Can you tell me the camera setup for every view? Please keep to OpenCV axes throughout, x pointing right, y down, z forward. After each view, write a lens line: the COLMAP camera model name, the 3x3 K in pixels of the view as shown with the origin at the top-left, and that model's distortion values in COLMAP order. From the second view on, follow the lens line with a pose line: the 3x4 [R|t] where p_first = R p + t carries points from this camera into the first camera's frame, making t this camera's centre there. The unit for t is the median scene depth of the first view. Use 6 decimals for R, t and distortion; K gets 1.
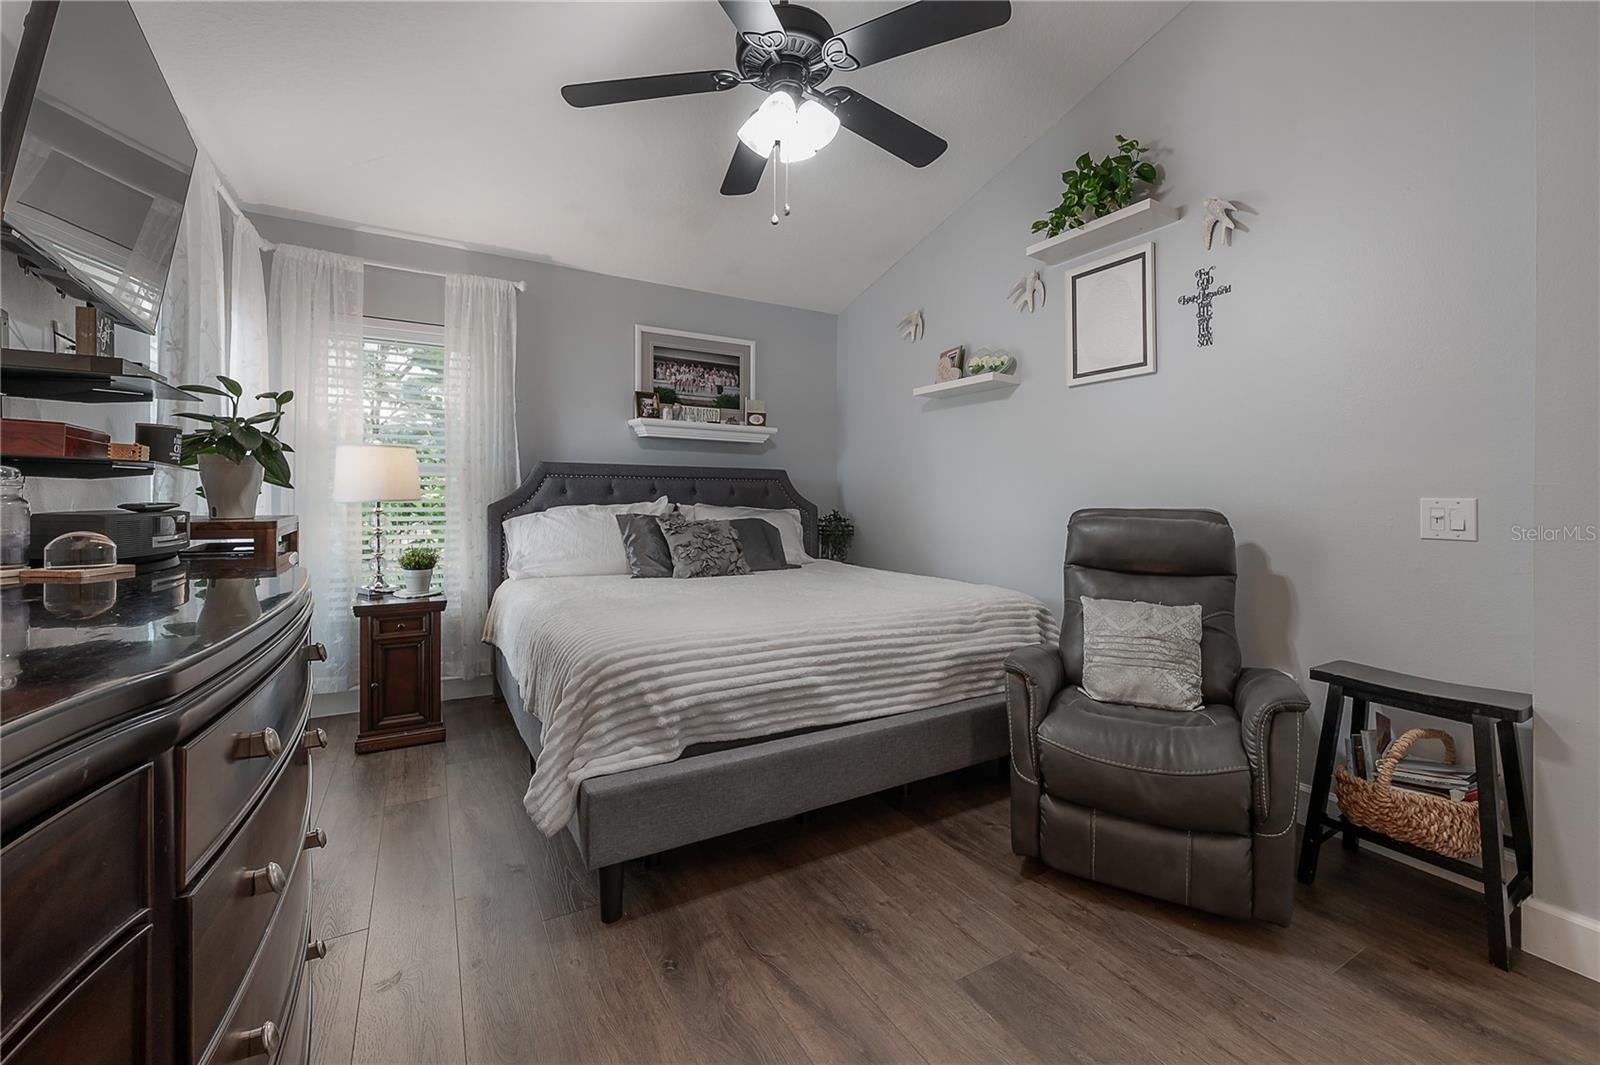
lens RADIAL K [[652.4, 0, 835.6], [0, 652.4, 493.9], [0, 0, 1]] dist [-0.006880, 0.000166]
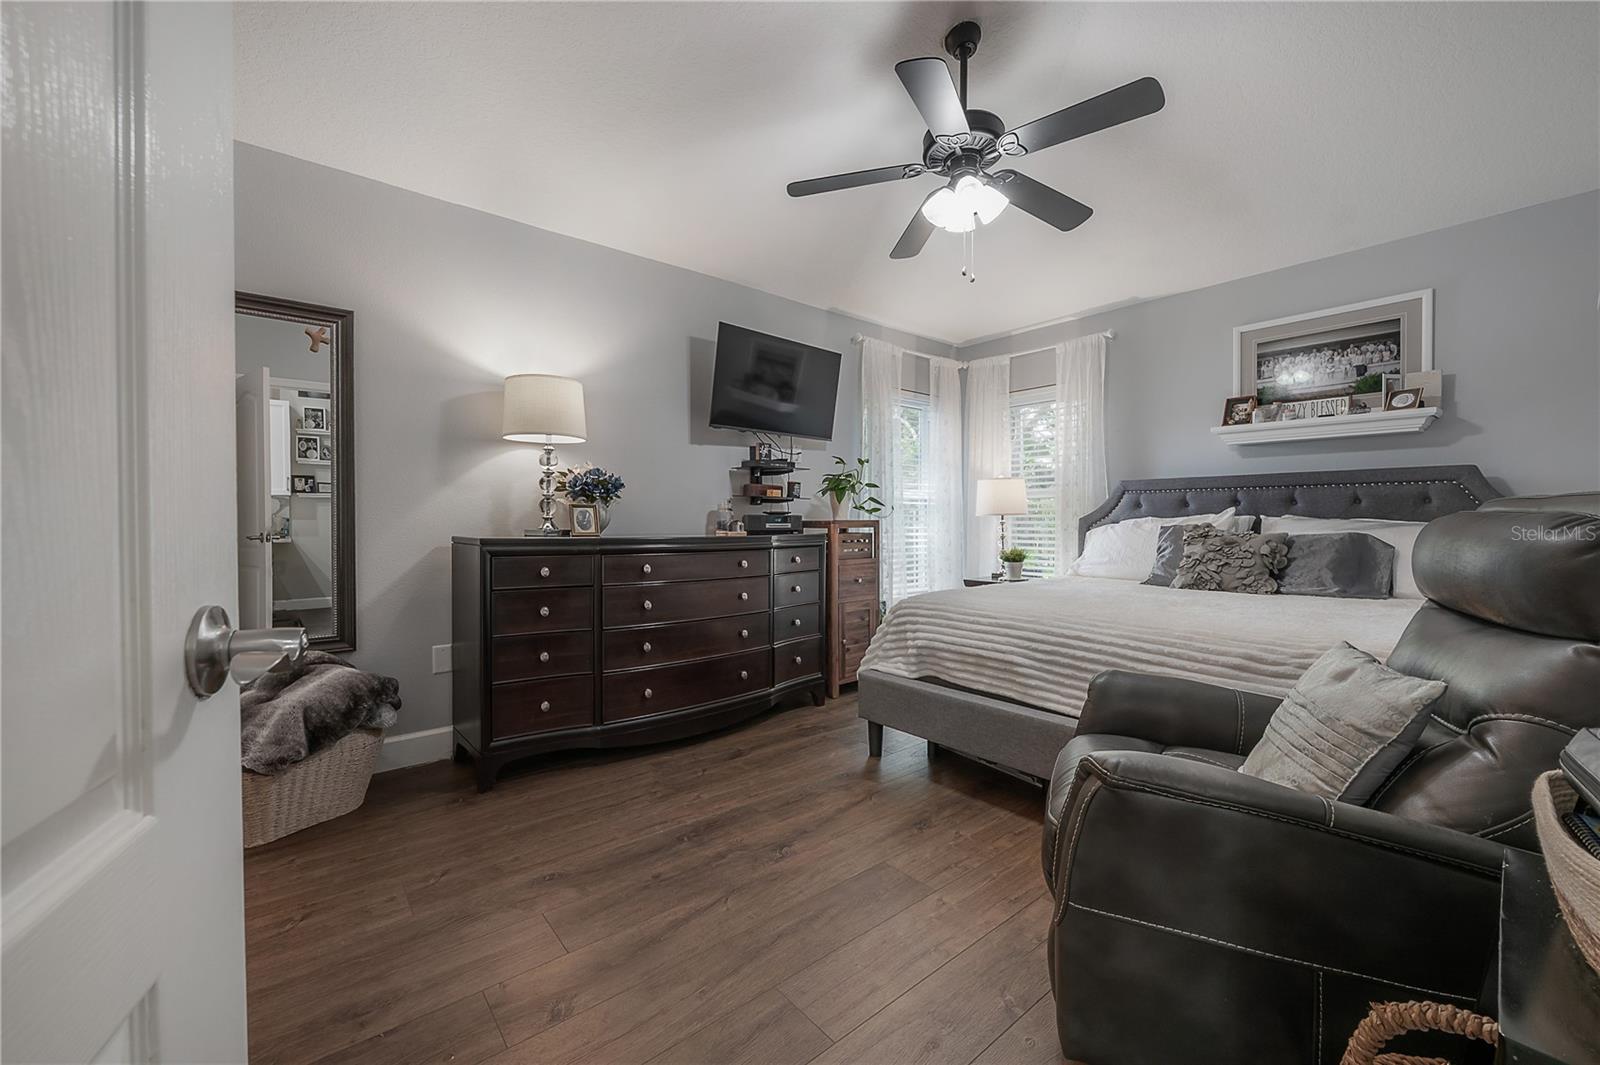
lens RADIAL K [[652.4, 0, 803.8], [0, 652.4, 534.1], [0, 0, 1]] dist [-0.006880, 0.000166]
pose [[0.151222, 0.008799, -0.988461, 0.641274], [0.006555, 0.999929, 0.009904, 0.032212], [0.988478, -0.007977, 0.151154, 0.284233]]
